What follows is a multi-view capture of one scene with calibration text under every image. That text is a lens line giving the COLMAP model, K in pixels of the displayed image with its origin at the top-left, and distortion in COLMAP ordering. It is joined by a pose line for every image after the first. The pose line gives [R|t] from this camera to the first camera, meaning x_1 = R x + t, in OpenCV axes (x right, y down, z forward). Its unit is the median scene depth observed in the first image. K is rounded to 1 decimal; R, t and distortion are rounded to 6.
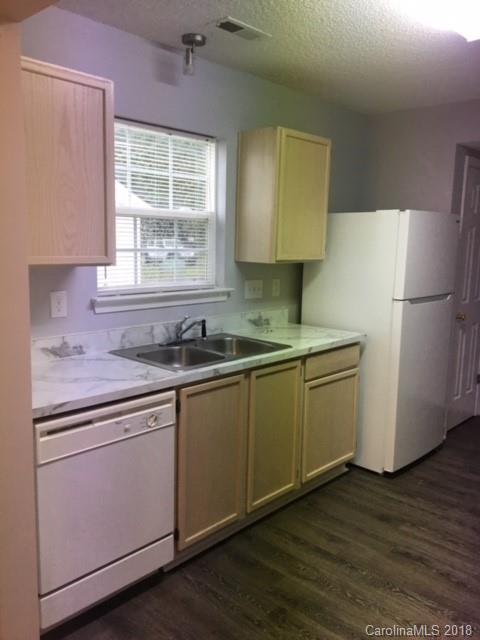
lens RADIAL K [[534.0, 0, 239.7], [0, 534.0, 319.8], [0, 0, 1]] dist [0.008728, -0.029977]
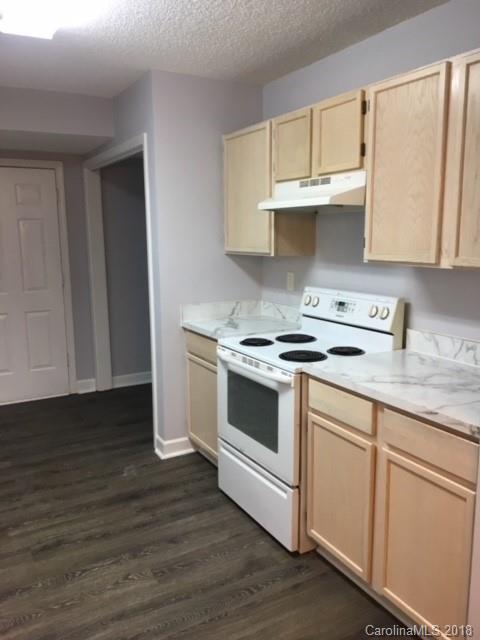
lens RADIAL K [[534.0, 0, 240.1], [0, 534.0, 320.1], [0, 0, 1]] dist [0.008728, -0.029977]
pose [[0.290600, -0.185539, 0.938684, -0.462647], [0.160734, 0.976545, 0.143263, -0.066796], [-0.943248, 0.109246, 0.313606, 0.304484]]
